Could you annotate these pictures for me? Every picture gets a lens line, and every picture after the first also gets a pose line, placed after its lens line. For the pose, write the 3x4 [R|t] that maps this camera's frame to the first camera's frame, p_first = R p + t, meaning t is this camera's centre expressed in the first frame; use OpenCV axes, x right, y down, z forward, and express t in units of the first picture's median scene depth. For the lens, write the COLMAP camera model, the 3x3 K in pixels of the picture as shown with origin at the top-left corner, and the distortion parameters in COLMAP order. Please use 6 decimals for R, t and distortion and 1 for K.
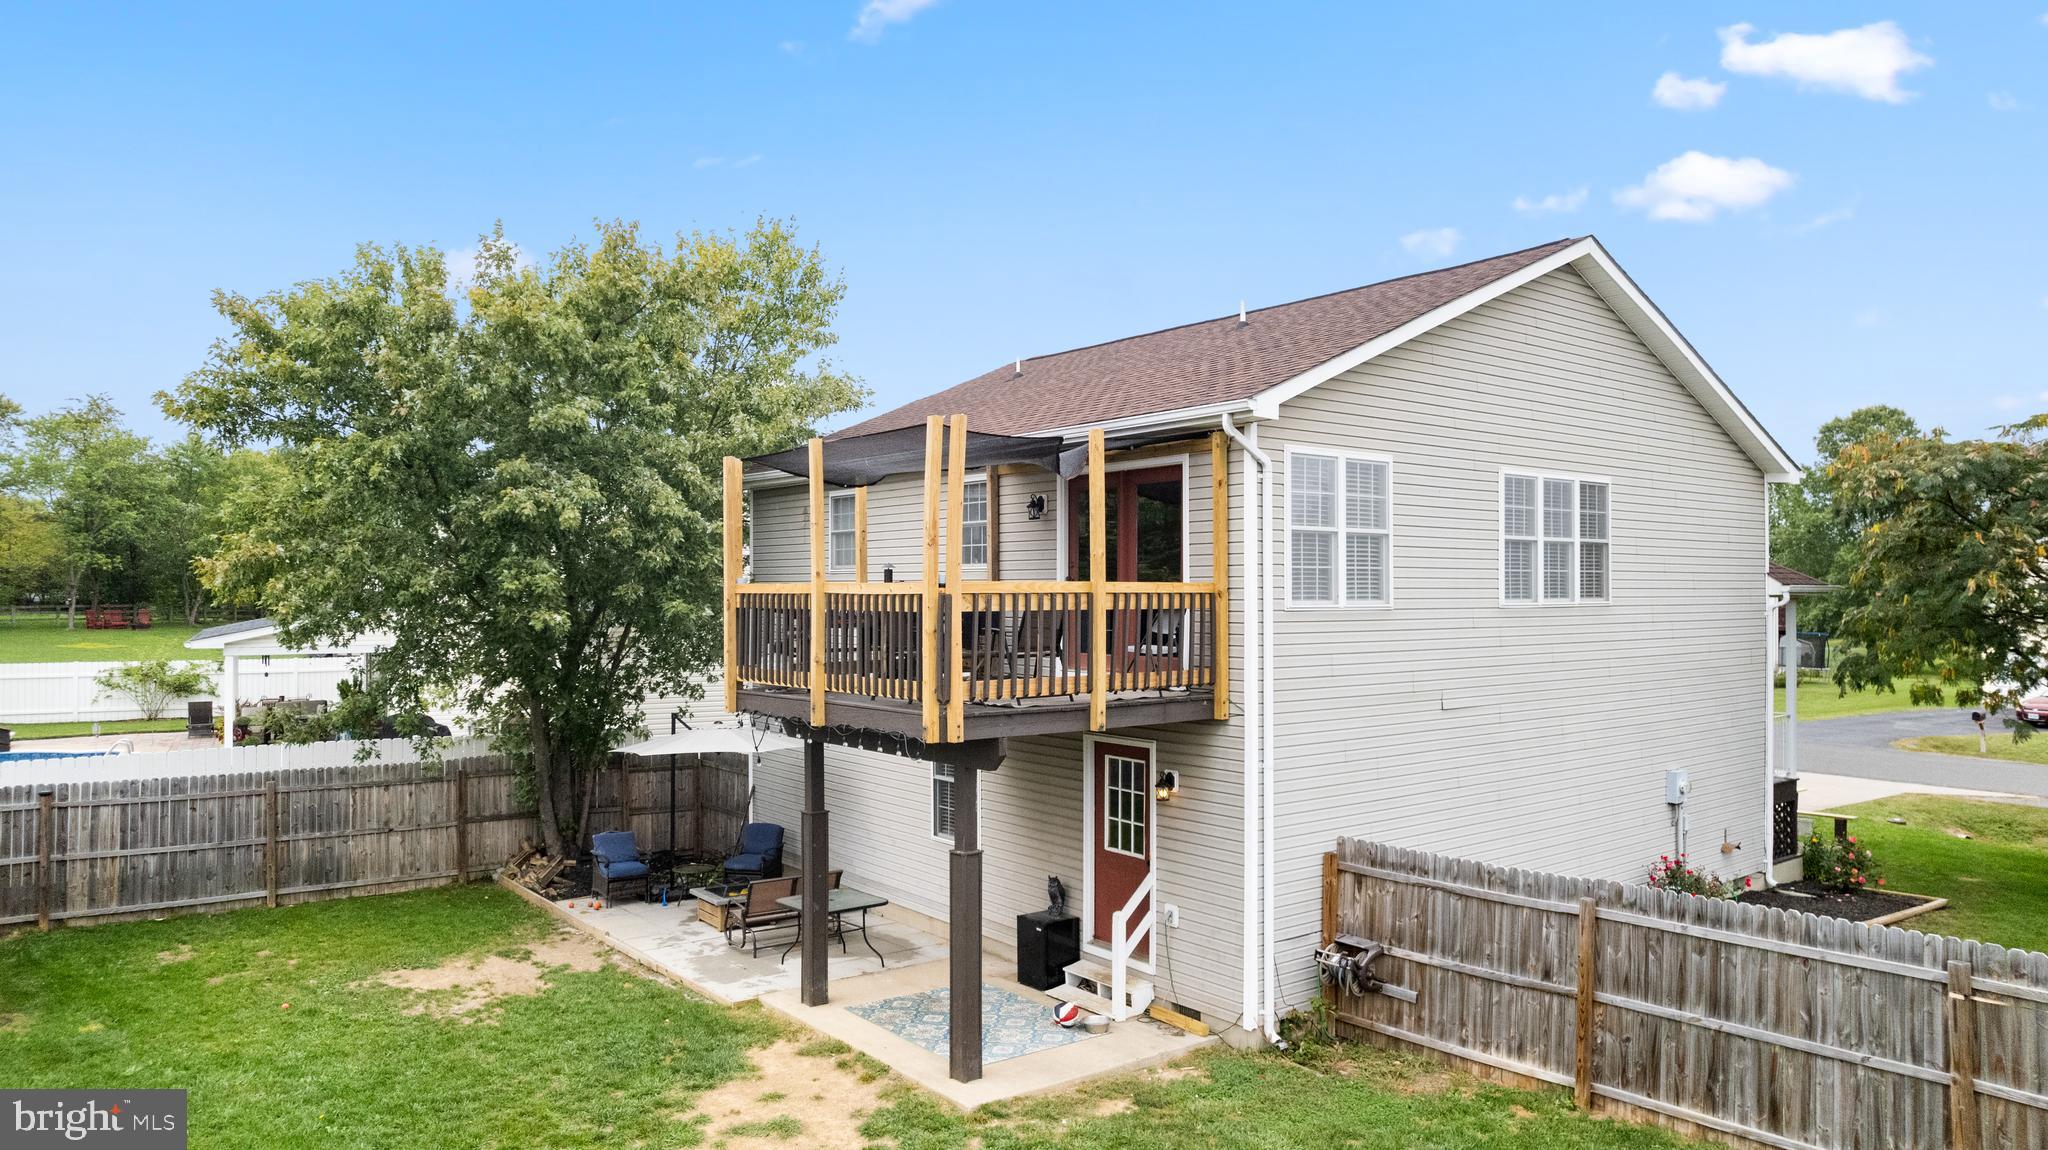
lens RADIAL K [[1329.0, 0, 1024.0], [0, 1329.0, 575.0], [0, 0, 1]] dist [-0.033300, 0.001351]
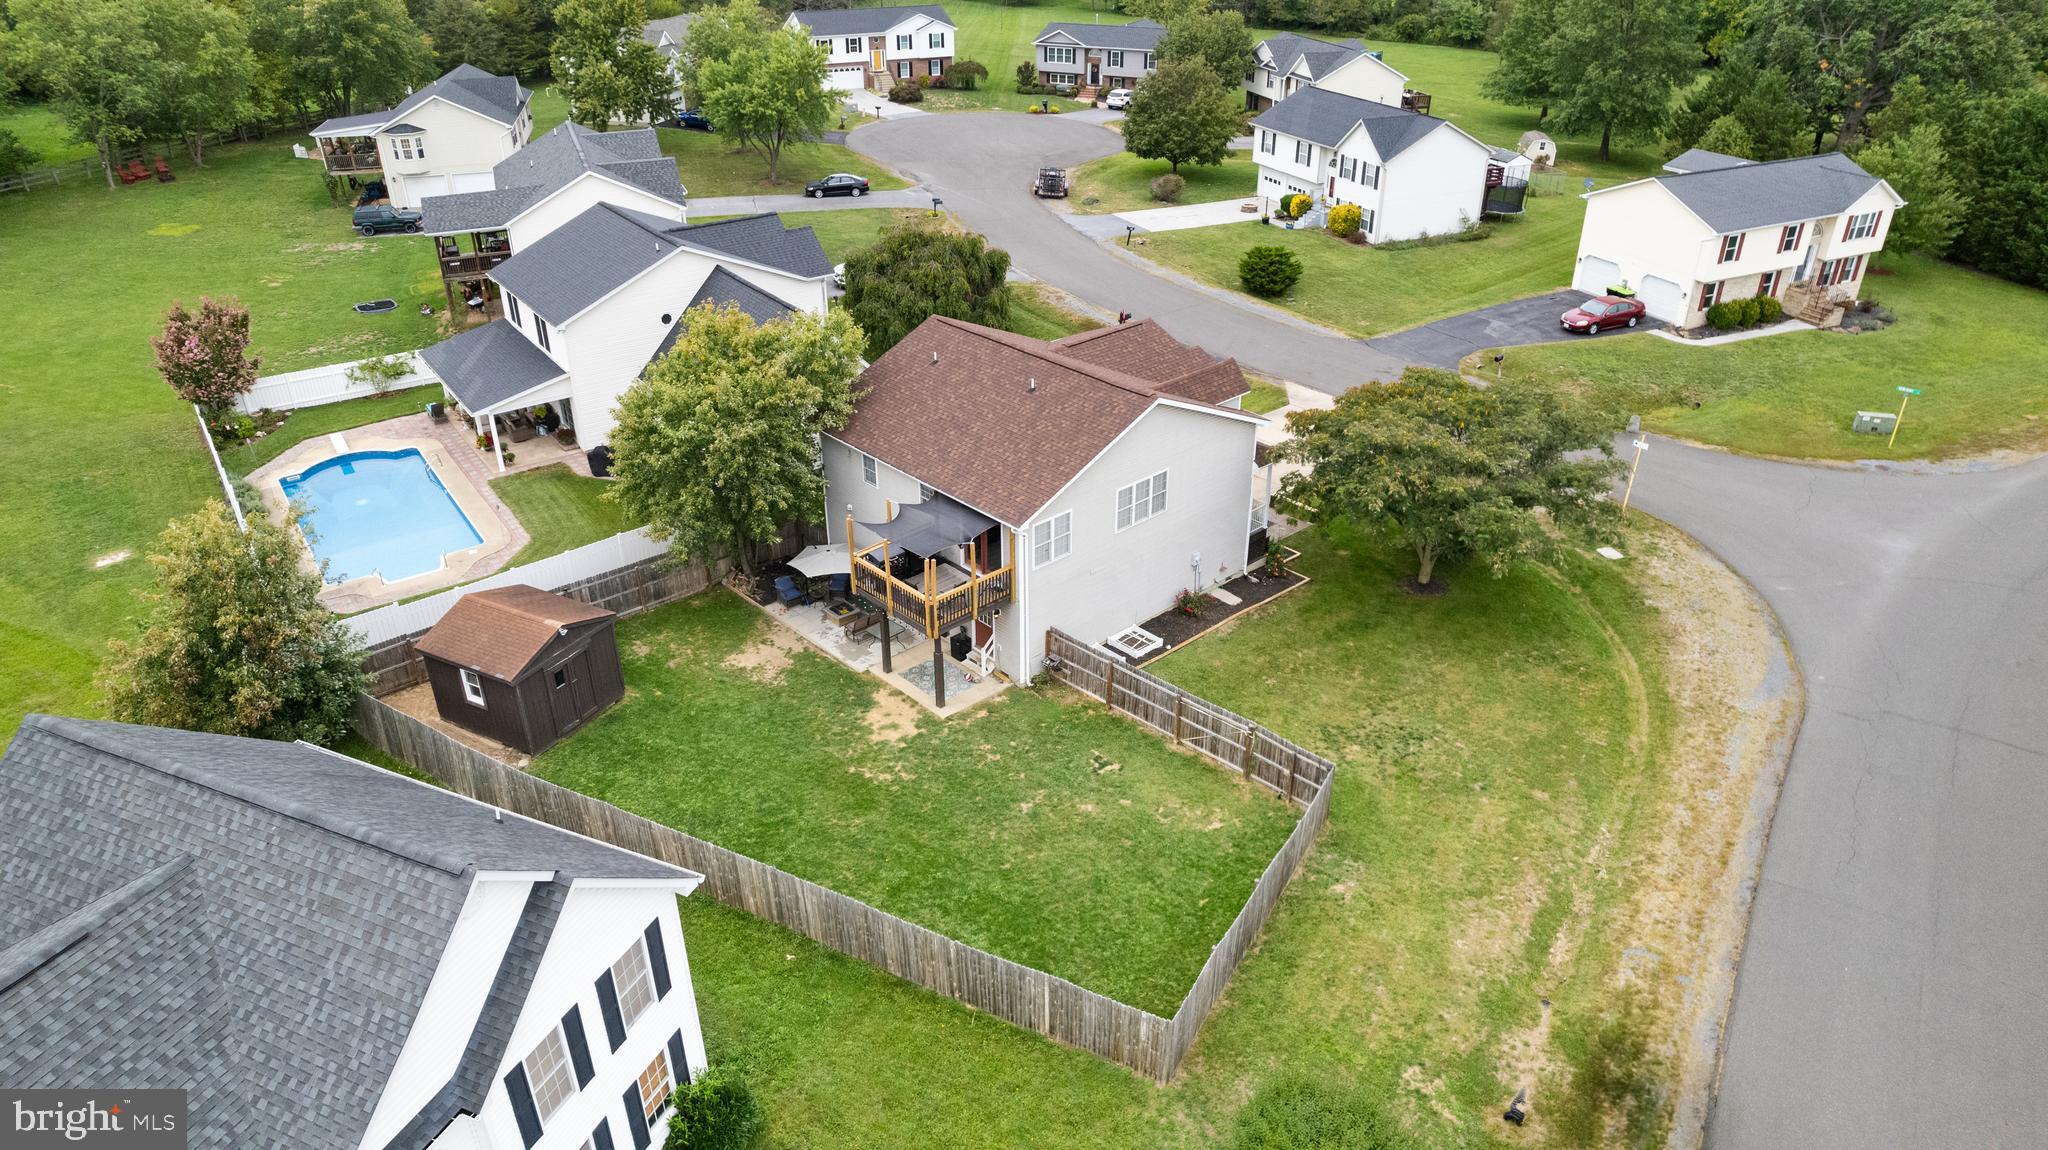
lens RADIAL K [[1321.0, 0, 1024.0], [0, 1321.0, 575.0], [0, 0, 1]] dist [-0.077424, 0.062785]
pose [[0.996099, -0.044545, 0.076168, -0.067987], [0.001304, 0.870553, 0.492073, -1.510465], [-0.088228, -0.490055, 0.867215, -1.740709]]
